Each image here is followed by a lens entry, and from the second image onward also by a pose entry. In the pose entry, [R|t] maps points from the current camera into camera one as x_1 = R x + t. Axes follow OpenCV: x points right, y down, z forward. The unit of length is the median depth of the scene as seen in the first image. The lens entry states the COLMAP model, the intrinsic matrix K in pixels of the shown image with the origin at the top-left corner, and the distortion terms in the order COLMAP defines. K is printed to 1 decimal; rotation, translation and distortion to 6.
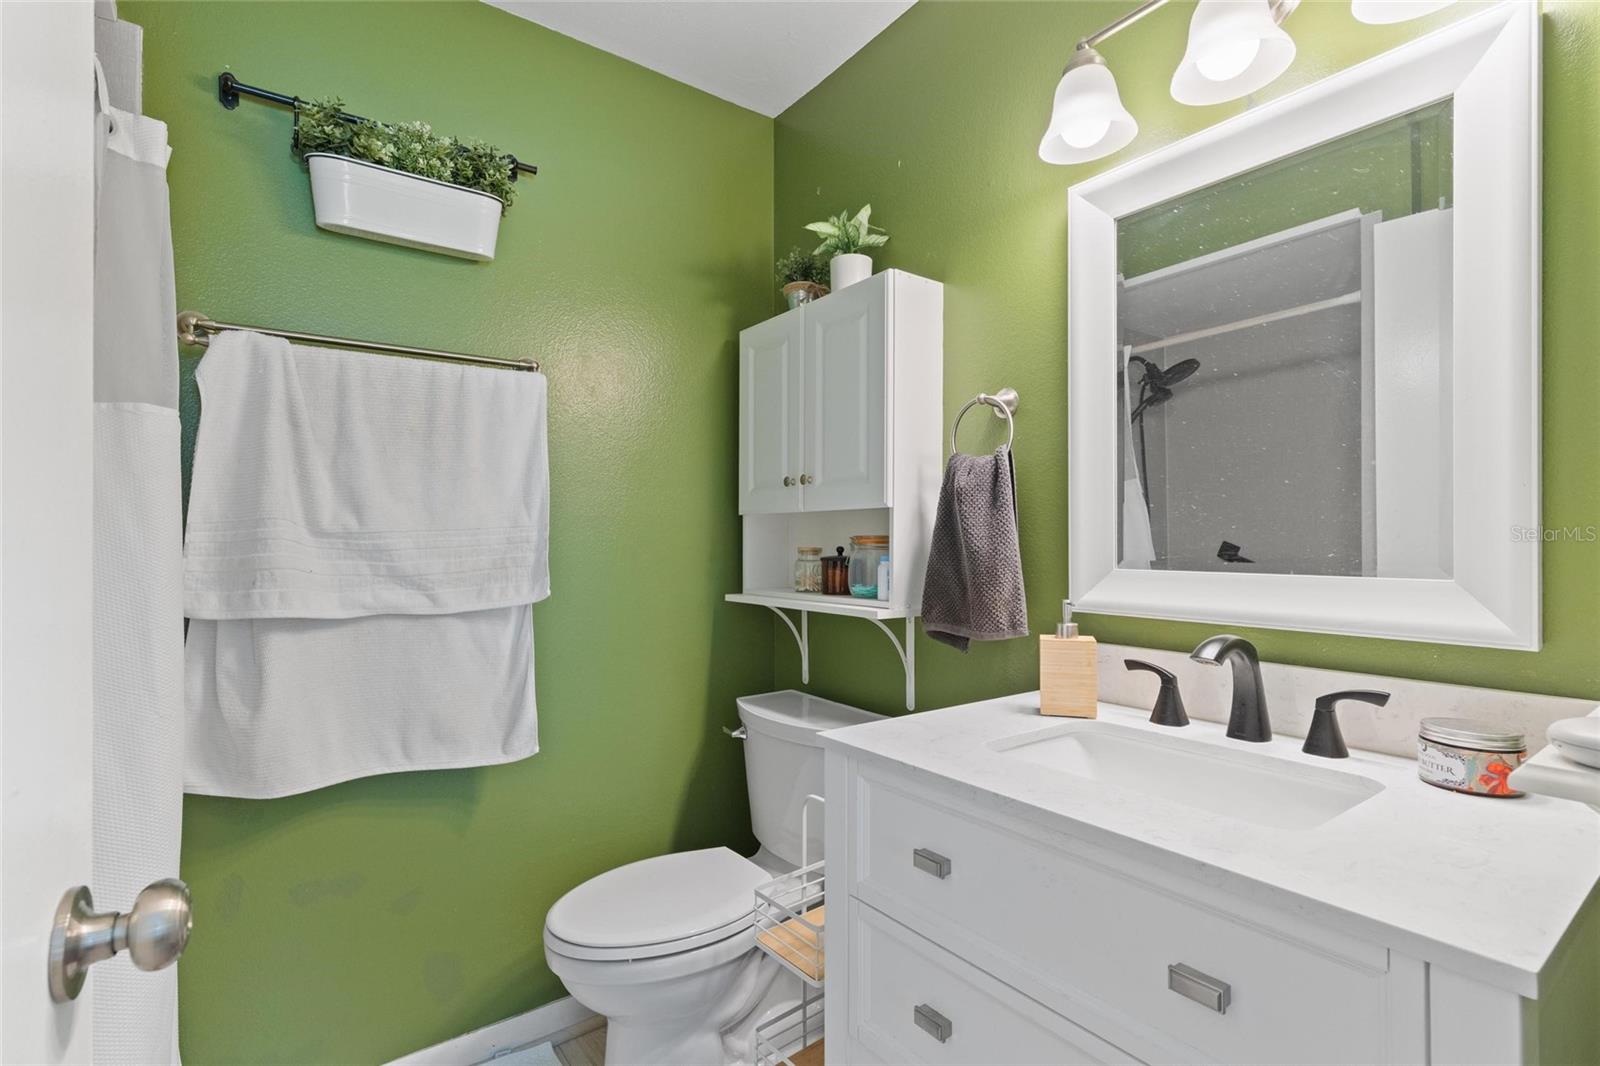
lens RADIAL K [[745.6, 0, 799.1], [0, 745.6, 530.7], [0, 0, 1]] dist [-0.002400, -0.000538]
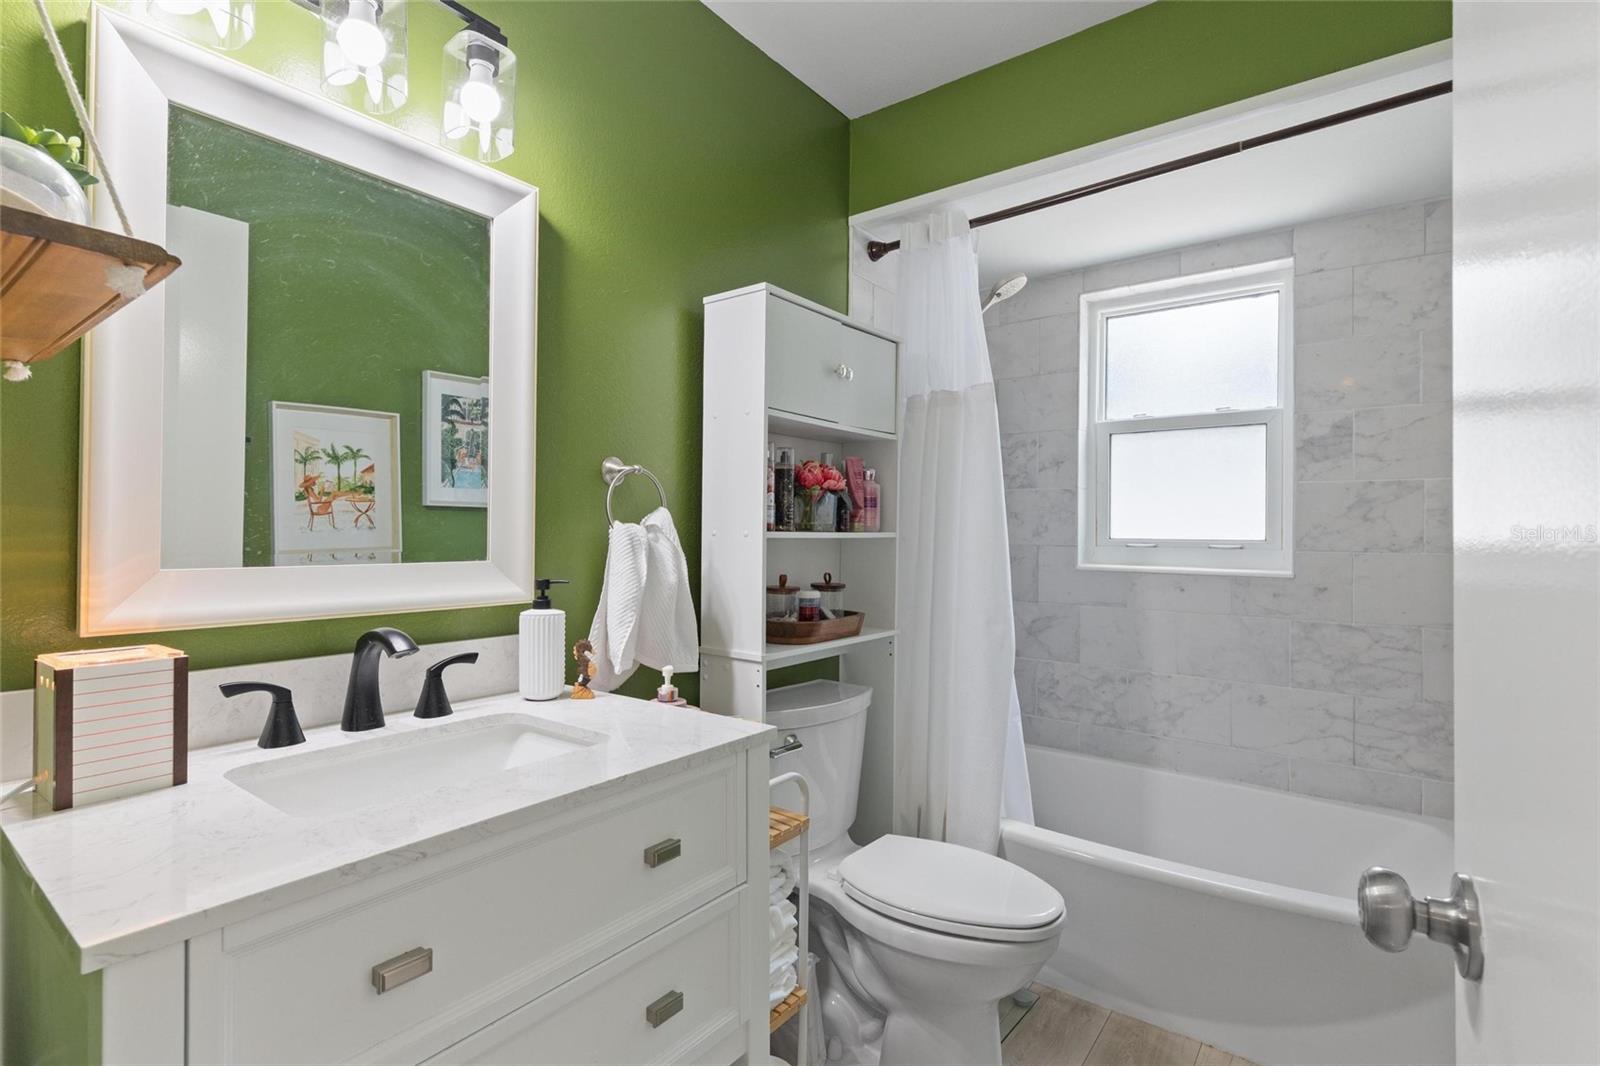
lens RADIAL K [[745.6, 0, 802.2], [0, 745.6, 539.5], [0, 0, 1]] dist [-0.002400, -0.000538]
pose [[-0.274328, -0.010043, 0.961584, -0.548540], [-0.026157, 0.999653, 0.002978, -0.001283], [-0.961280, -0.024335, -0.274496, 0.697772]]
